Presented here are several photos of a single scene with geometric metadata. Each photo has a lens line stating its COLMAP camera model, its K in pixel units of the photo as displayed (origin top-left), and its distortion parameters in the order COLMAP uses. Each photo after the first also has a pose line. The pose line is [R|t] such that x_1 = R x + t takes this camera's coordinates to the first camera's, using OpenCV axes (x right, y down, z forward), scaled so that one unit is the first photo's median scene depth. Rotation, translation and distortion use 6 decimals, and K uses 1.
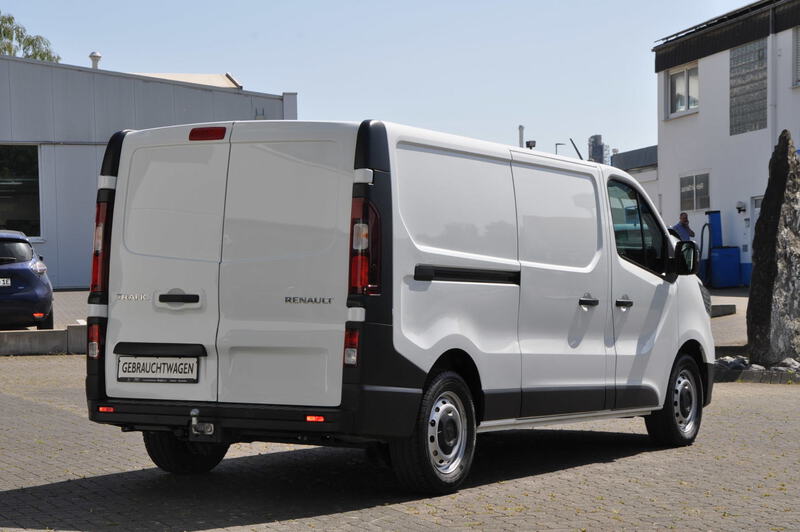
lens RADIAL K [[1662.0, 0, 400.0], [0, 1662.0, 266.0], [0, 0, 1]] dist [0.541272, 0.003054]
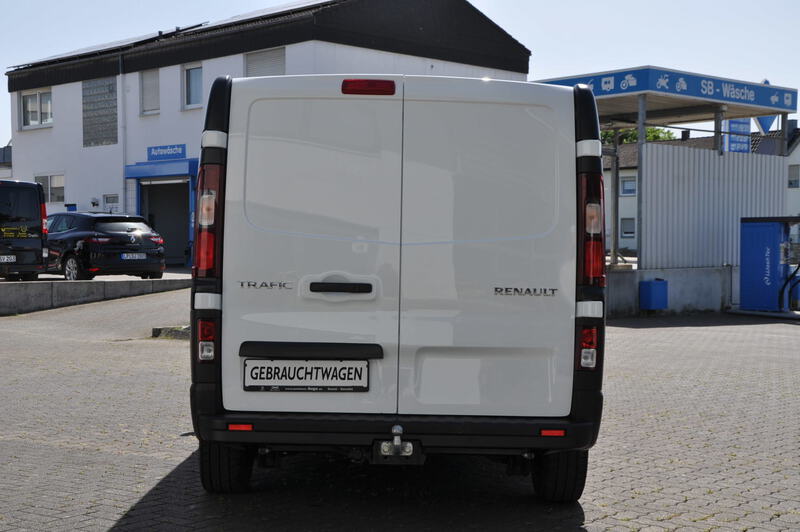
lens RADIAL K [[1169.5, 0, 400.0], [0, 1169.5, 266.0], [0, 0, 1]] dist [0.222692, 0.020162]
pose [[0.857198, 0.011344, 0.514863, -0.394017], [-0.019581, 0.999752, 0.010573, 0.002317], [-0.514615, -0.019145, 0.857207, 0.494728]]
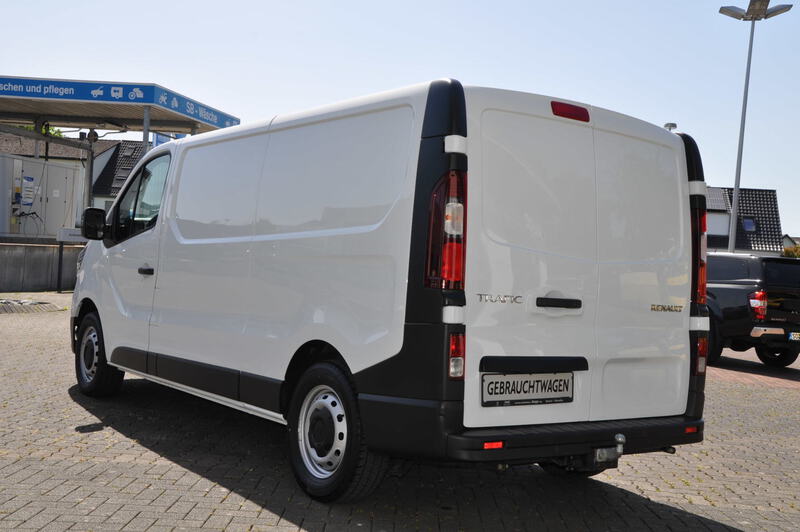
lens RADIAL K [[890.8, 0, 400.0], [0, 890.8, 266.0], [0, 0, 1]] dist [0.029756, 0.016615]
pose [[0.398298, 0.023335, 0.916959, -0.565711], [-0.077206, 0.996982, 0.008164, 0.003373], [-0.914001, -0.074047, 0.398898, 0.885920]]
